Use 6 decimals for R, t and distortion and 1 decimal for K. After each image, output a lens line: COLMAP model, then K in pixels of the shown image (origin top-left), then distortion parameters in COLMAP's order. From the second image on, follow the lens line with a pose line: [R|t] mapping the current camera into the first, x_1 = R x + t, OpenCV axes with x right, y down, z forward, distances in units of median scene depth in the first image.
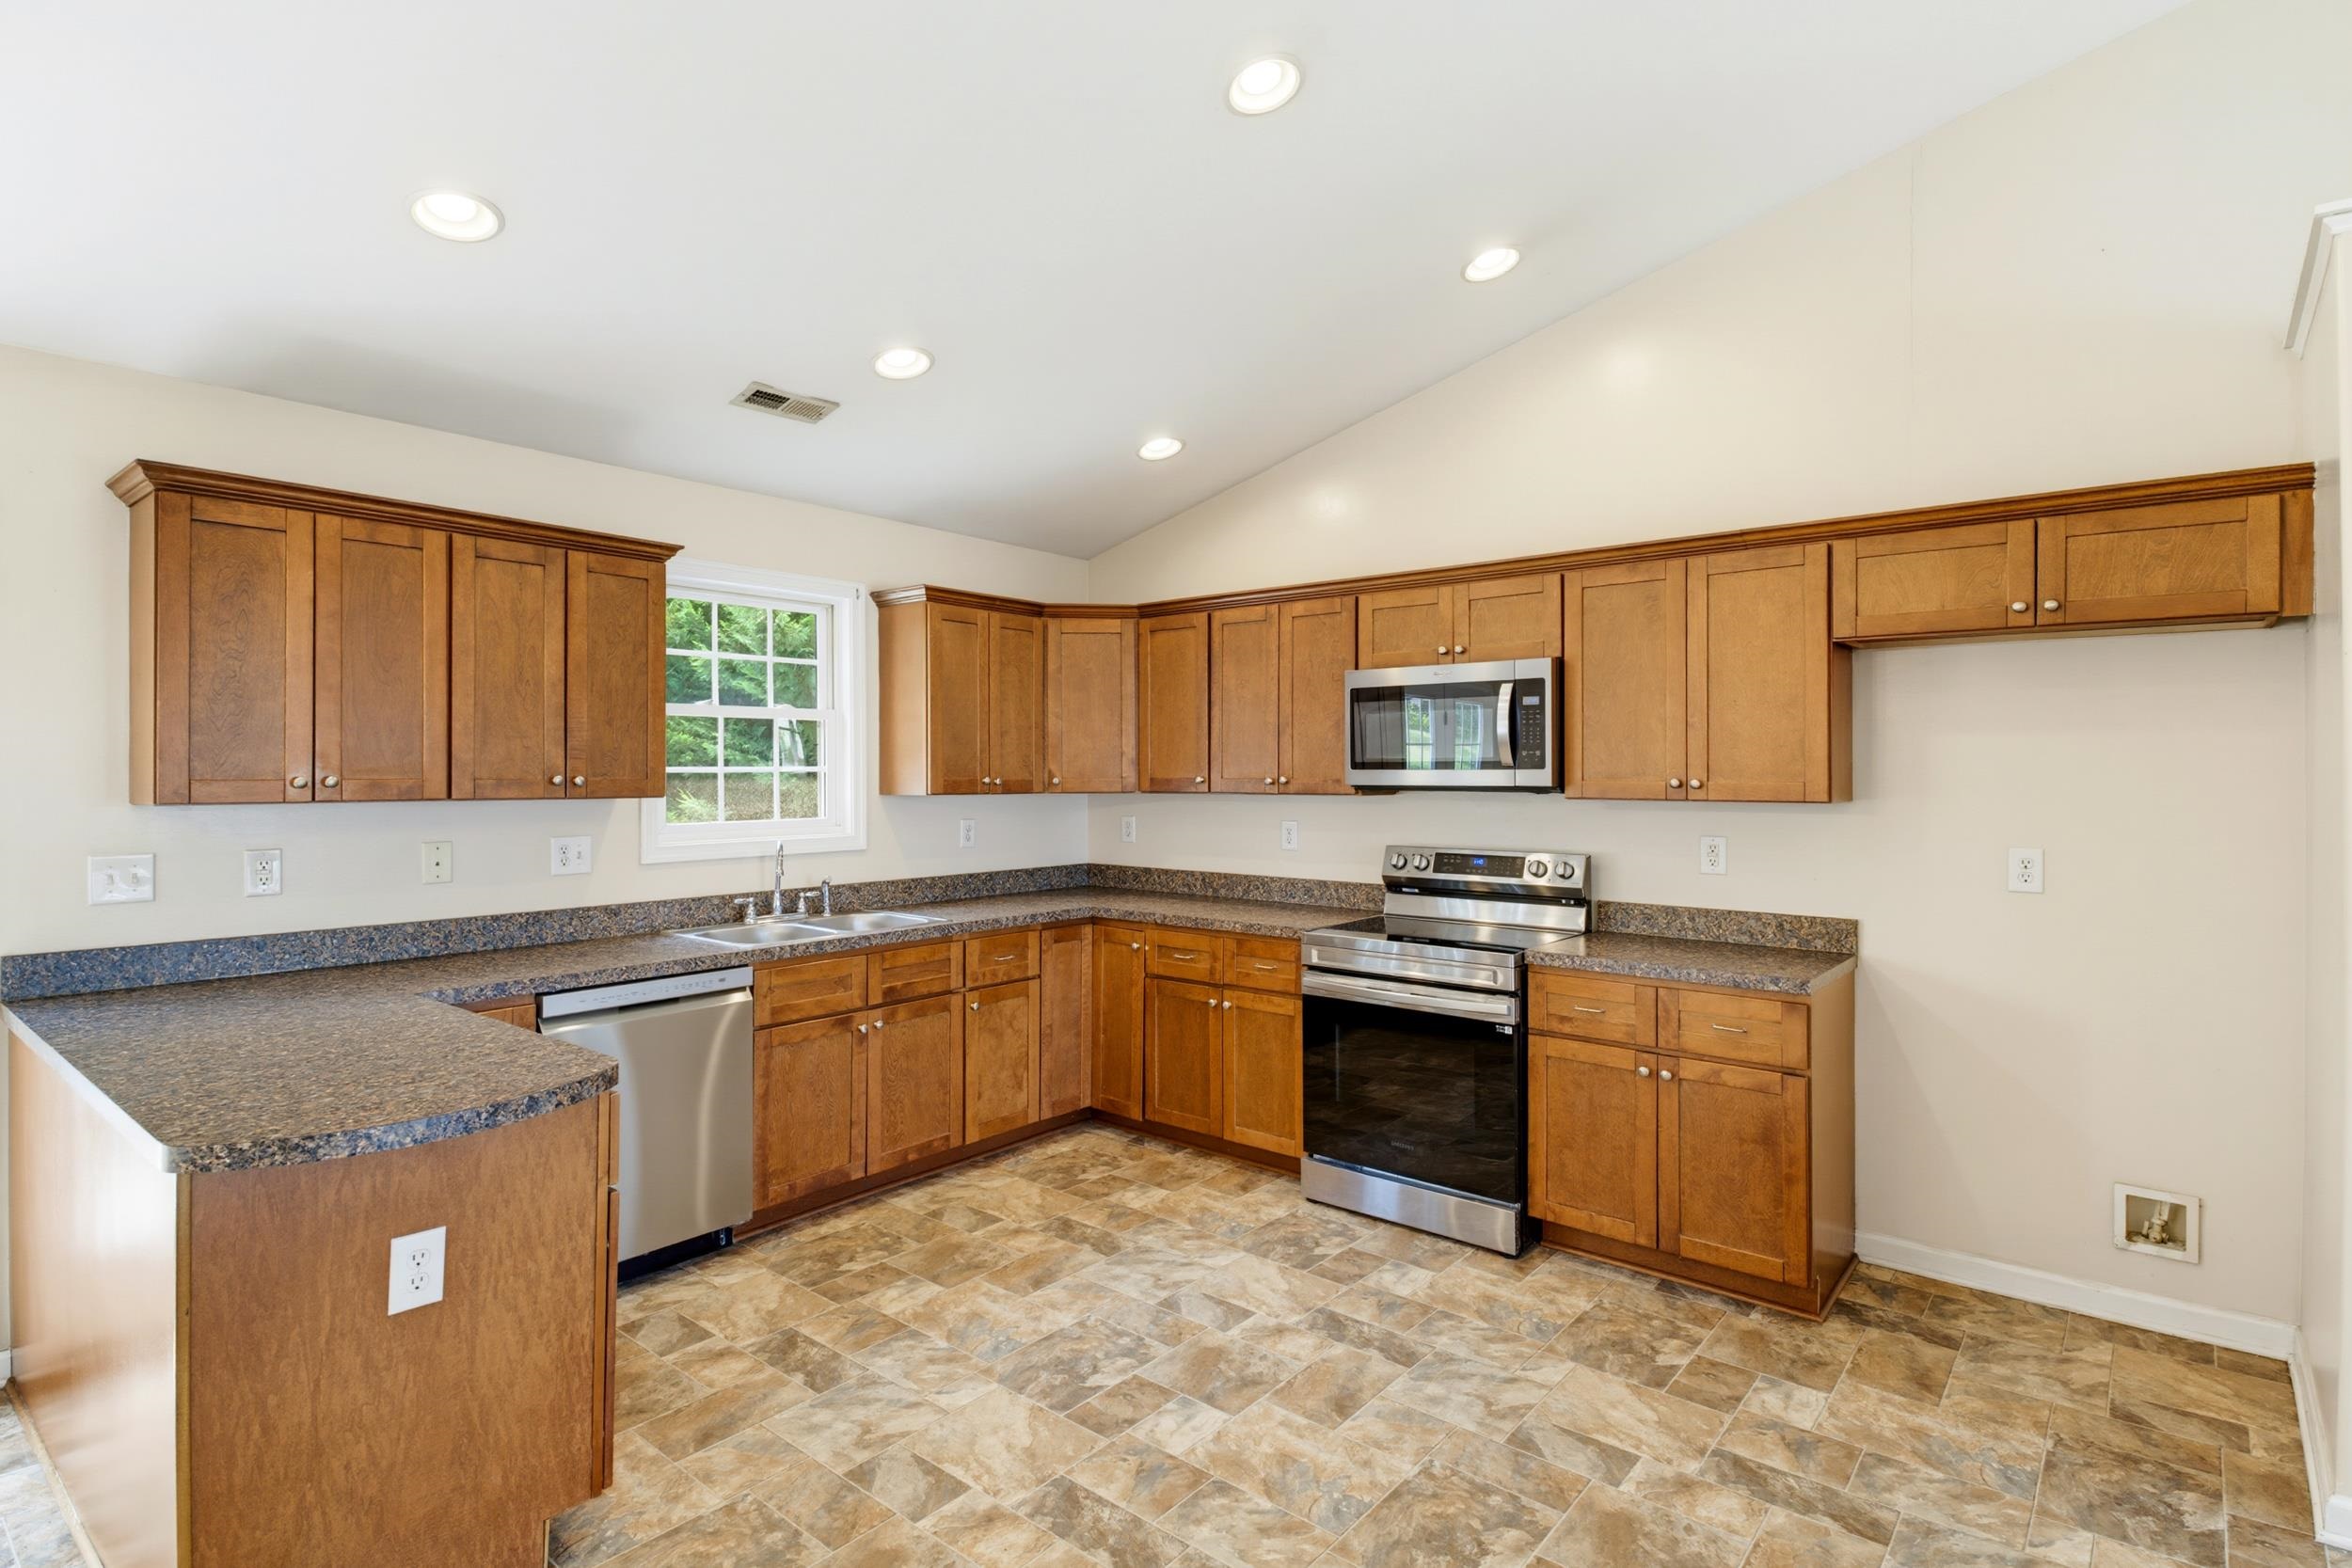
lens RADIAL K [[1177.9, 0, 1166.6], [0, 1177.9, 768.3], [0, 0, 1]] dist [0.019681, -0.000900]
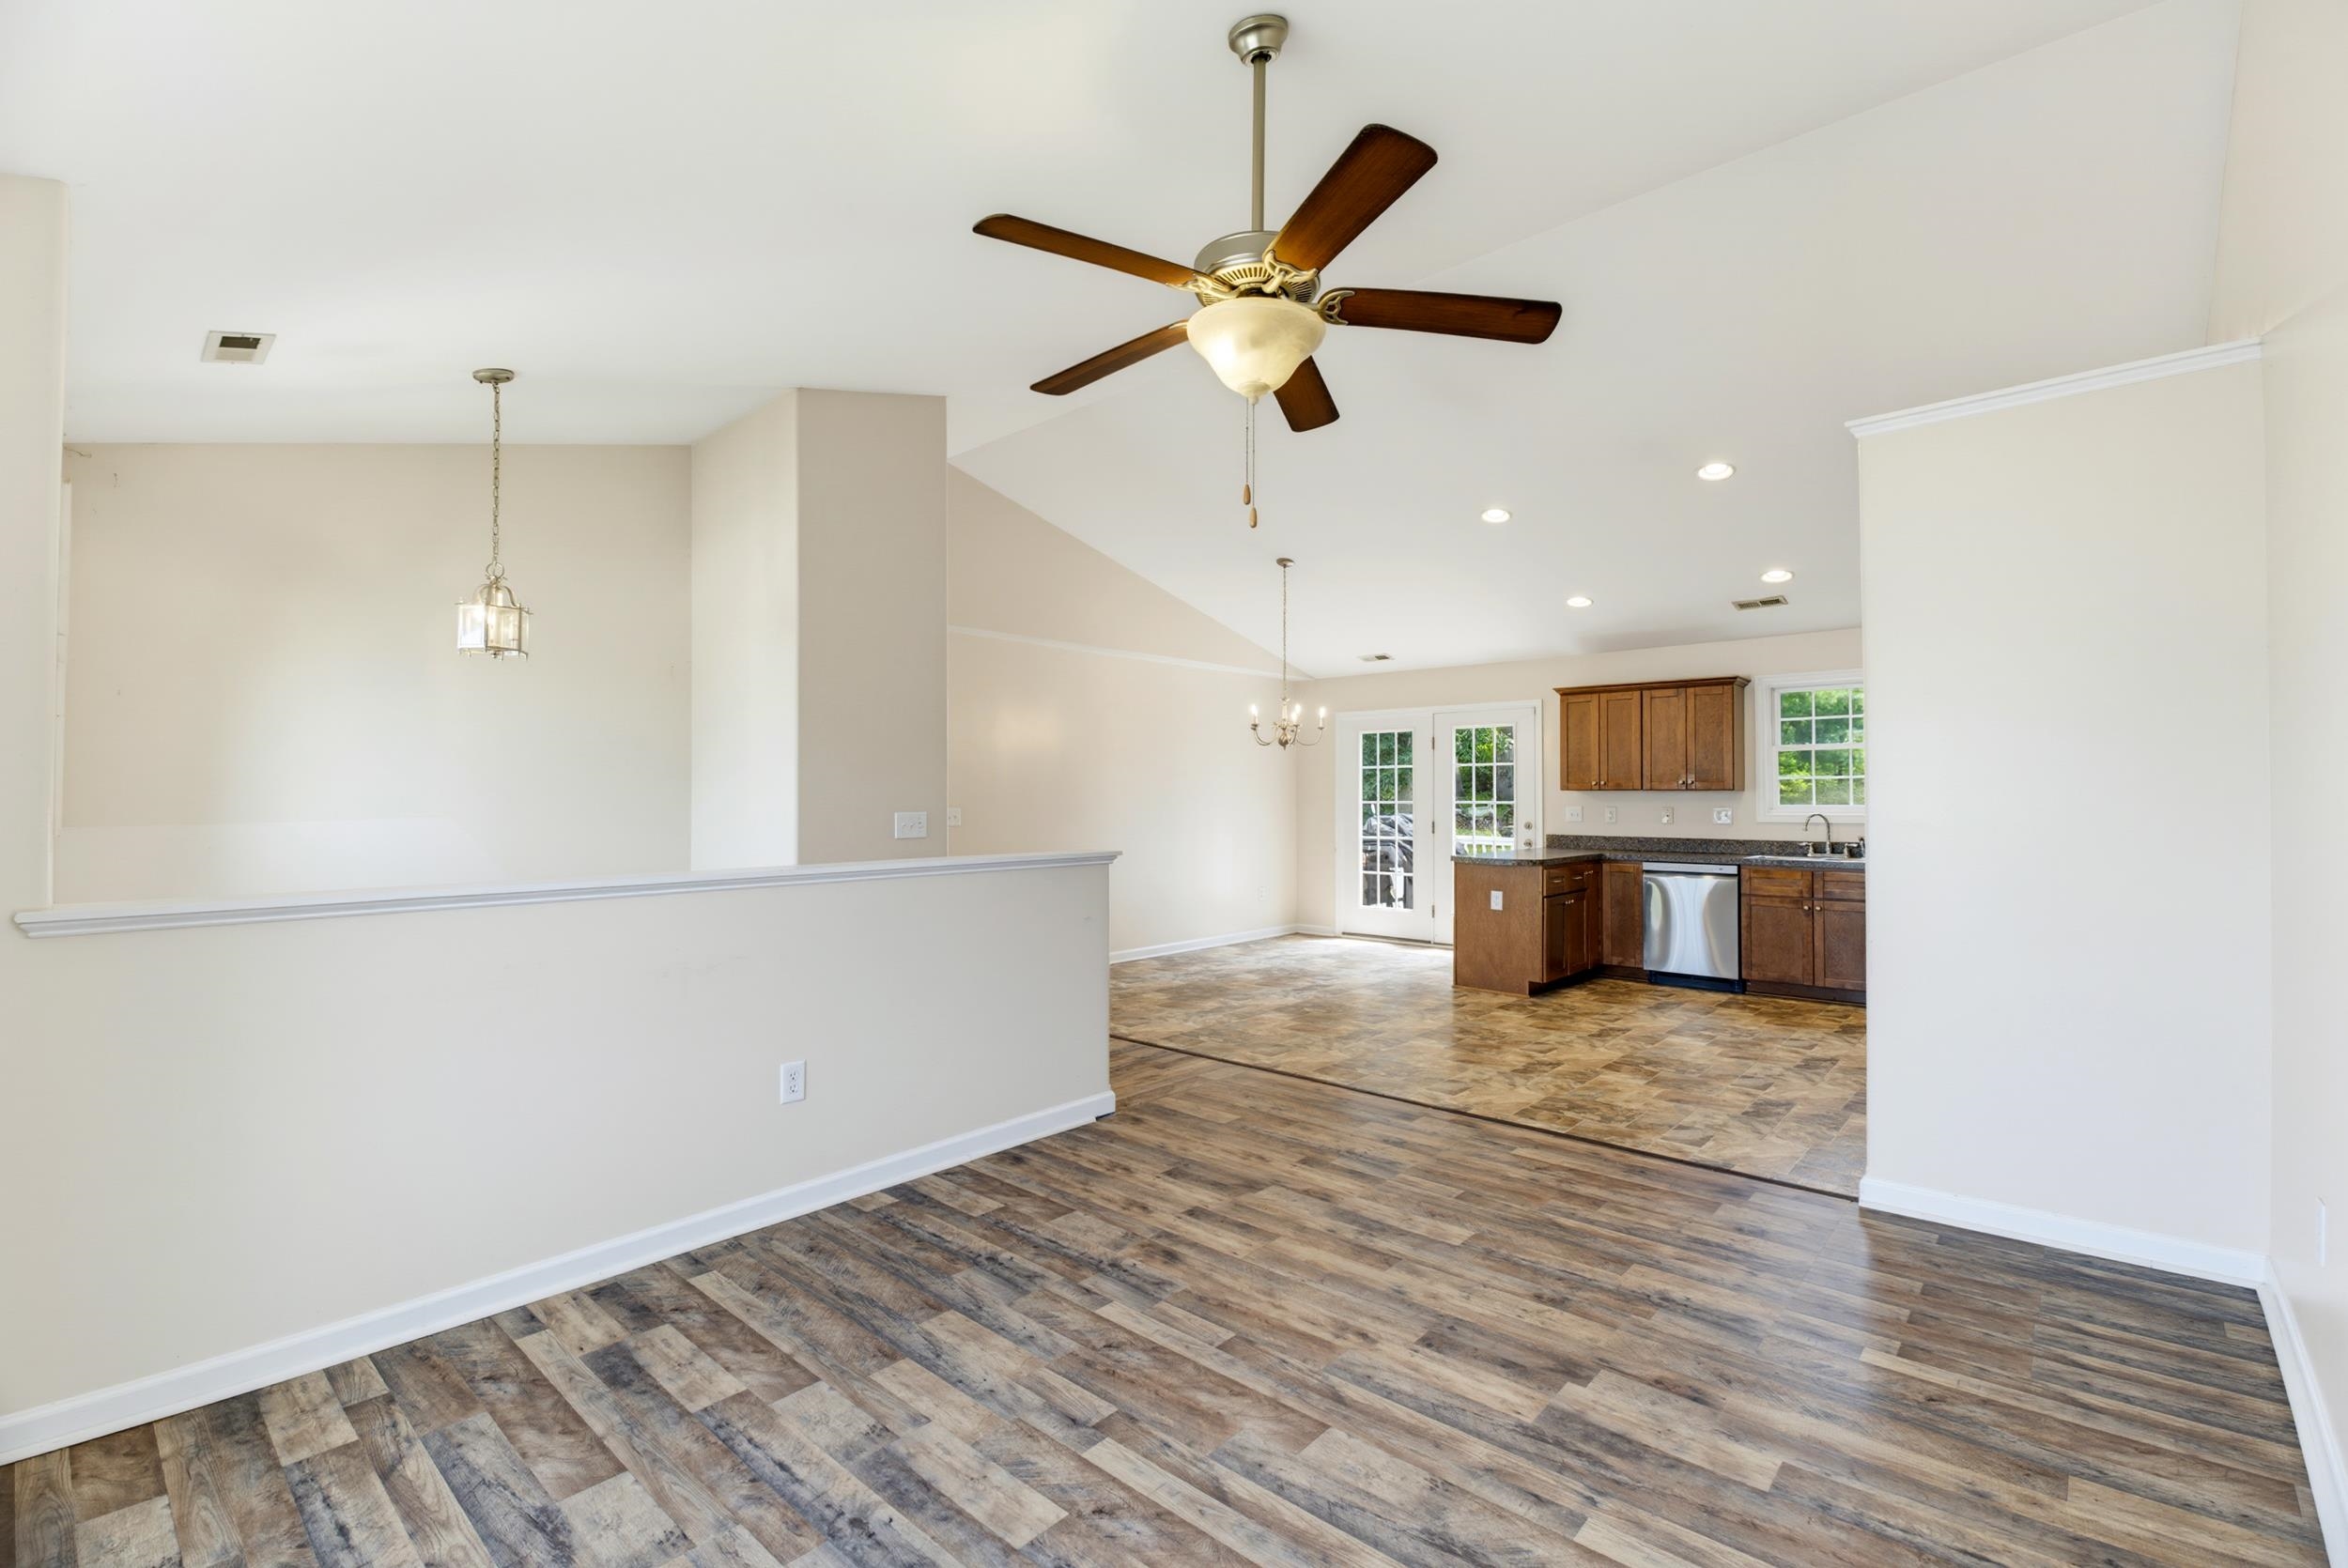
lens RADIAL K [[1022.1, 0, 1174.0], [0, 1022.1, 784.0], [0, 0, 1]] dist [0.000848, -0.000244]
pose [[-0.036293, -0.016491, -0.999205, 1.430141], [-0.000141, 0.999864, -0.016497, 0.041934], [0.999341, -0.000458, -0.036290, 0.016597]]
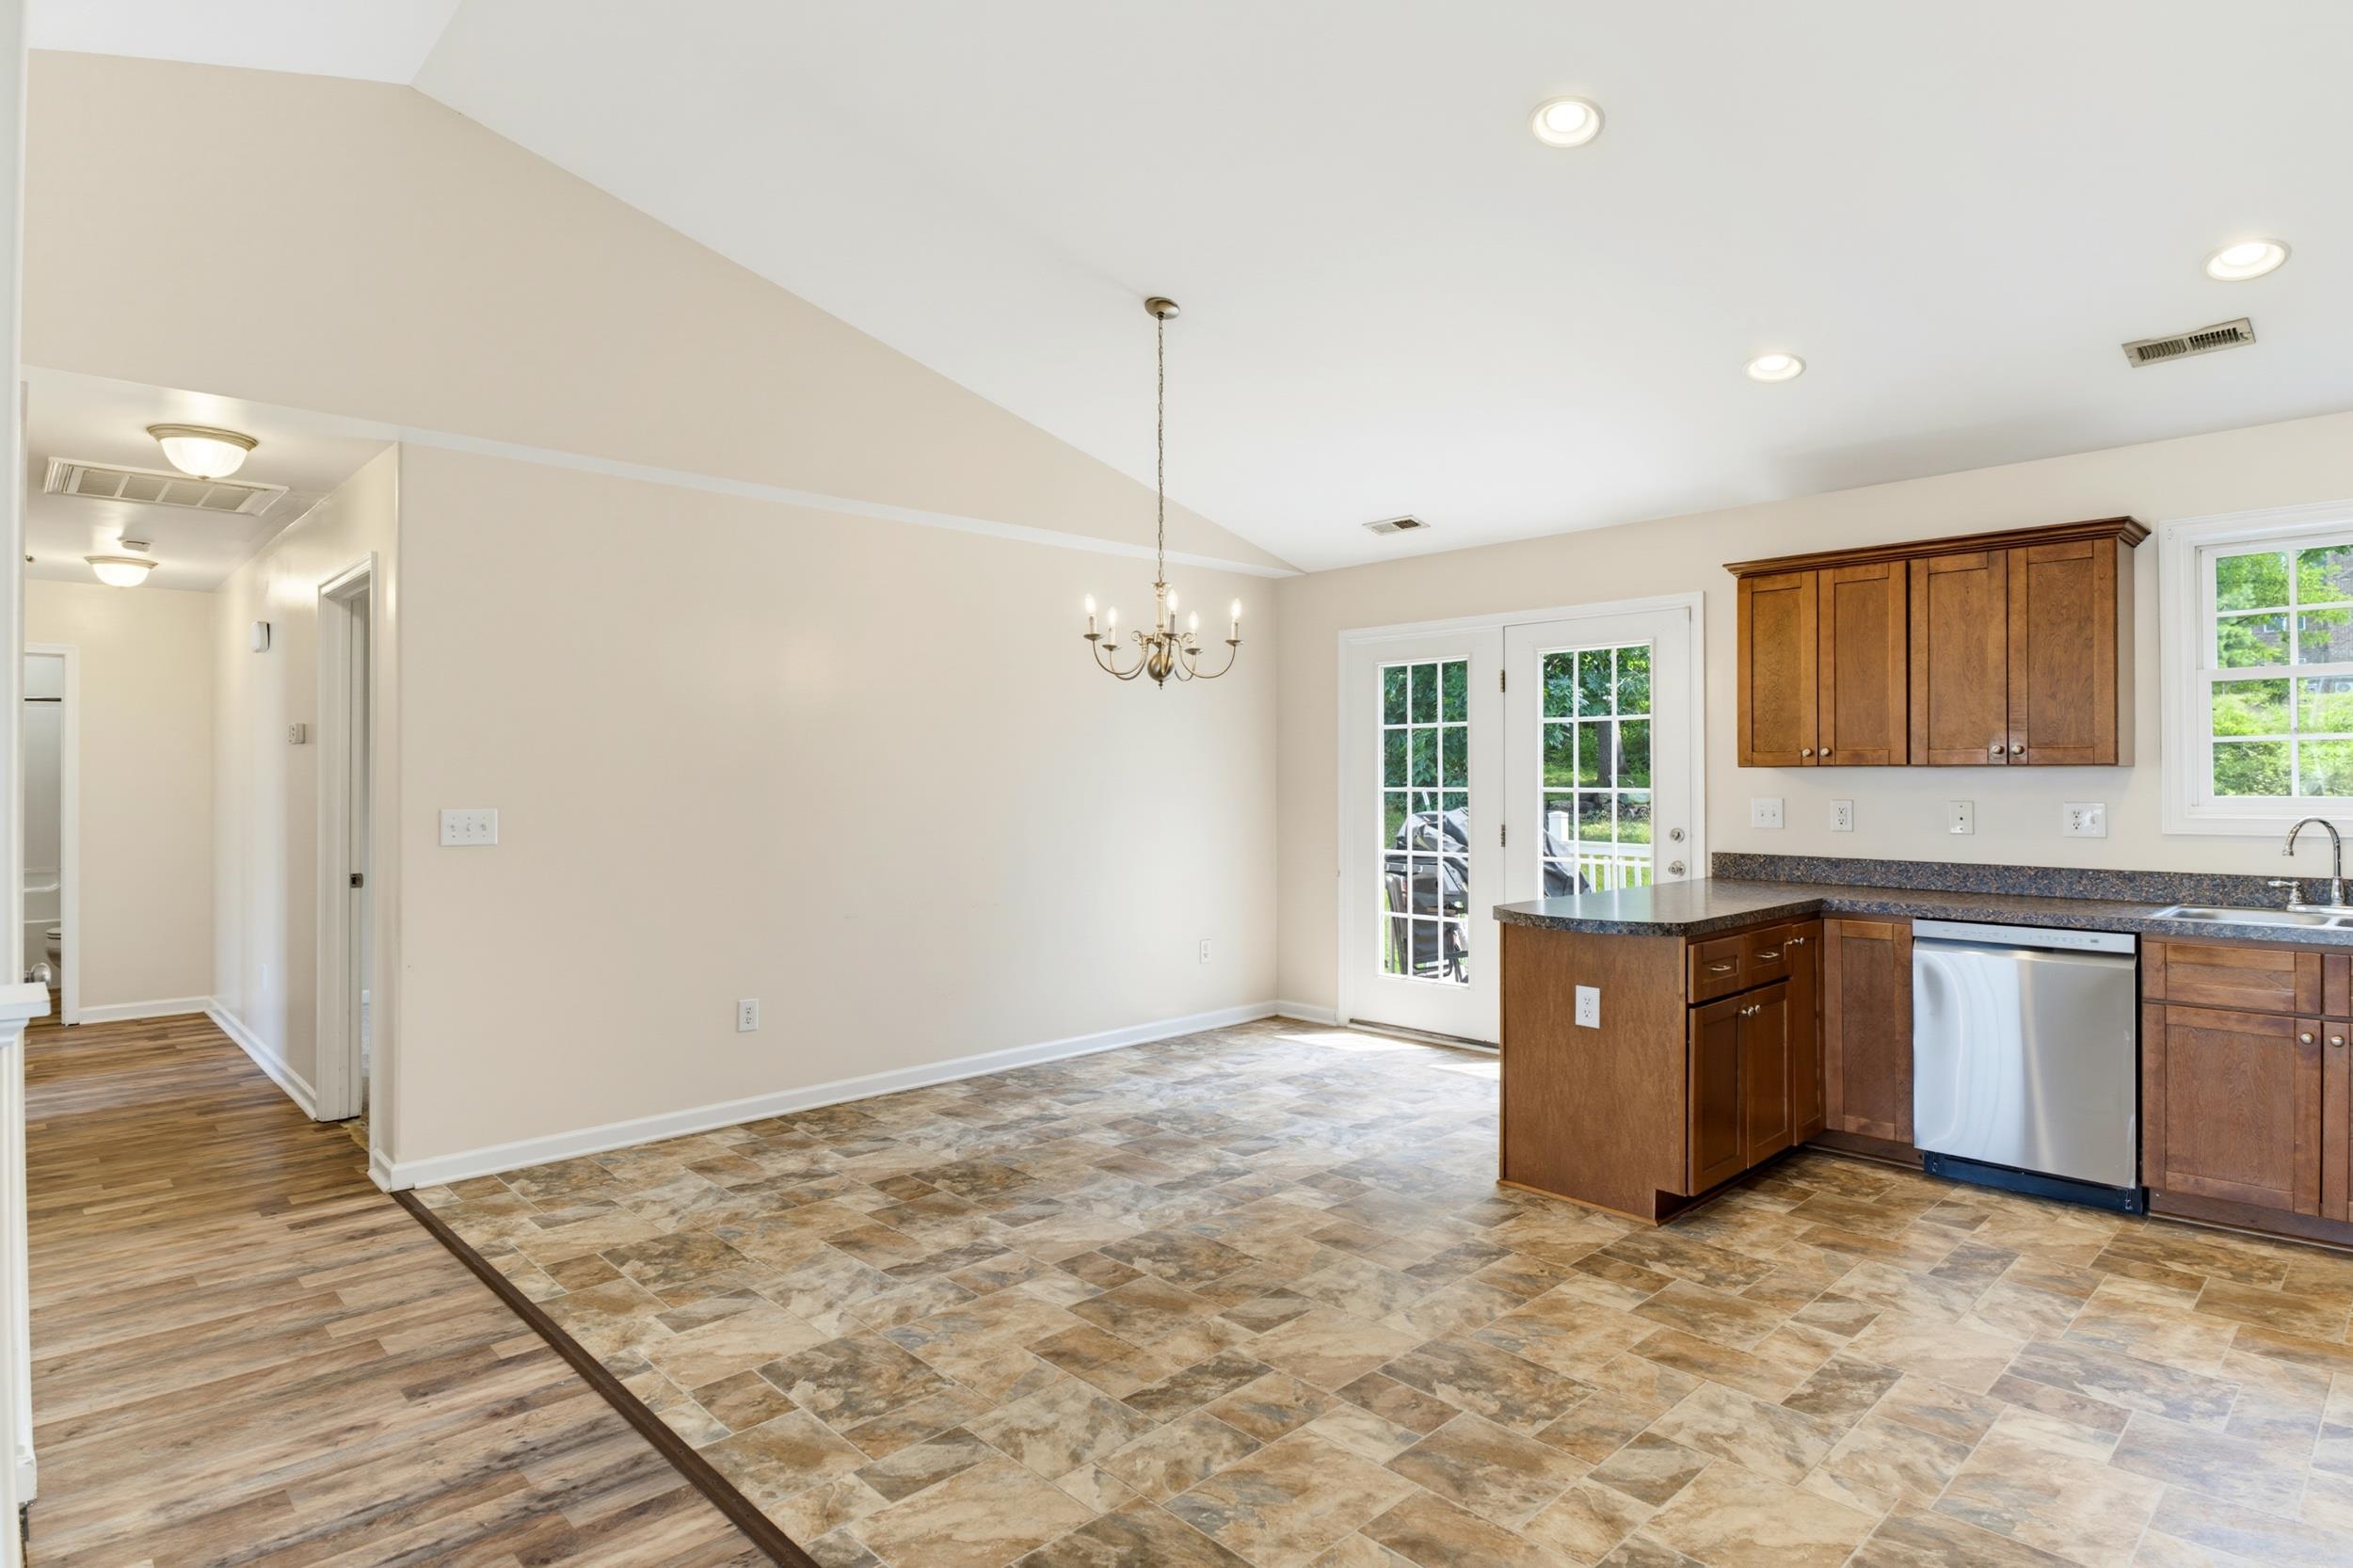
lens RADIAL K [[1255.1, 0, 1190.3], [0, 1255.1, 776.3], [0, 0, 1]] dist [0.002494, -0.013093]
pose [[-0.107295, -0.001931, -0.994225, 0.691678], [0.004602, 0.999986, -0.002439, 0.030996], [0.994217, -0.004837, -0.107285, 0.295005]]
